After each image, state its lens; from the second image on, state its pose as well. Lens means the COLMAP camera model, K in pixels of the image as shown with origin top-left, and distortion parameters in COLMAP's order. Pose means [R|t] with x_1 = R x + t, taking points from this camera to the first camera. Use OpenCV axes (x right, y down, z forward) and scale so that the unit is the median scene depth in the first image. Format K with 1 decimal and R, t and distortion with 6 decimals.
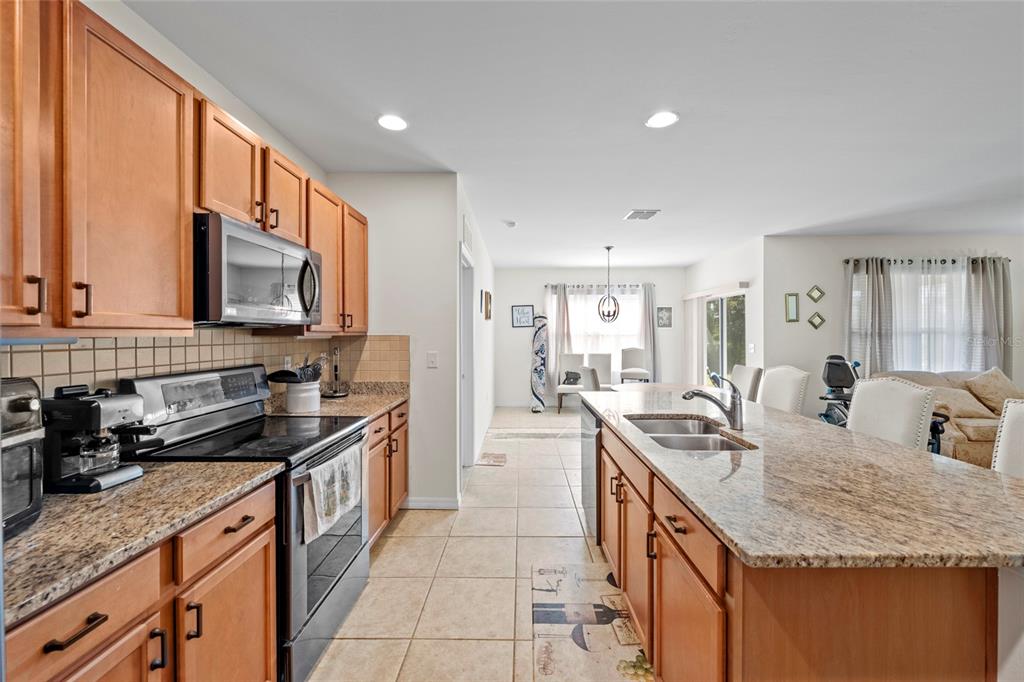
lens RADIAL K [[404.1, 0, 515.1], [0, 404.1, 336.4], [0, 0, 1]] dist [-0.002082, -0.000542]
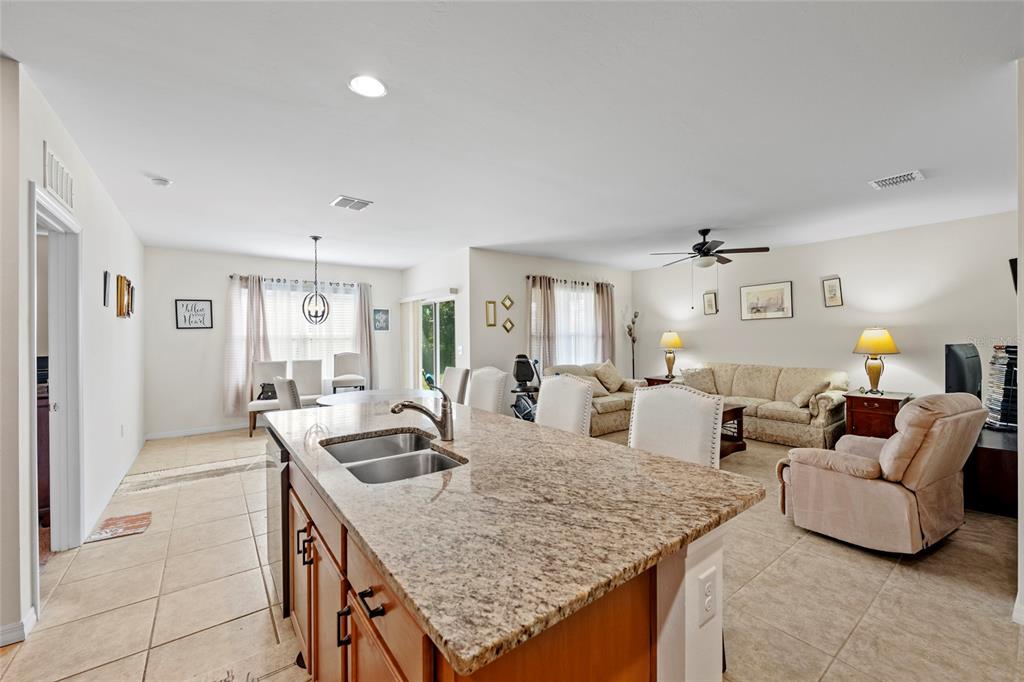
lens RADIAL K [[404.1, 0, 515.1], [0, 404.1, 336.4], [0, 0, 1]] dist [-0.002082, -0.000542]
pose [[0.786244, -0.001721, 0.617914, 0.057431], [0.006674, 0.999961, -0.005706, -0.000885], [-0.617880, 0.008610, 0.786225, 0.101241]]
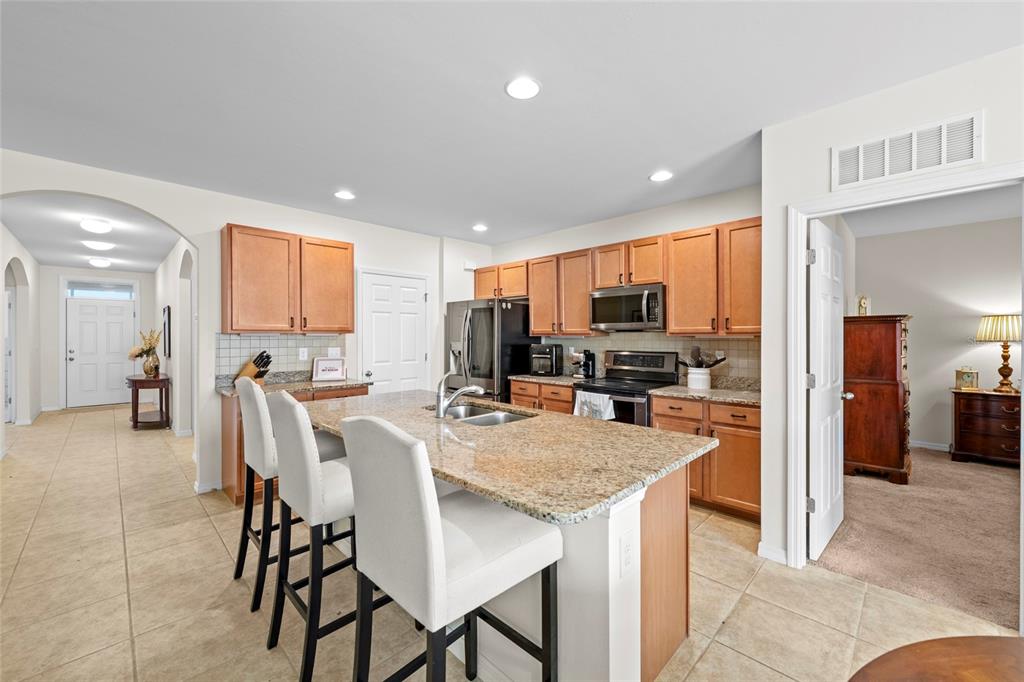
lens RADIAL K [[407.4, 0, 510.3], [0, 407.4, 339.5], [0, 0, 1]] dist [-0.000518, -0.000108]
pose [[-0.699539, 0.010160, -0.714522, 0.733345], [0.002912, 0.999931, 0.011368, -0.004763], [0.714589, 0.005872, -0.699520, 1.152481]]
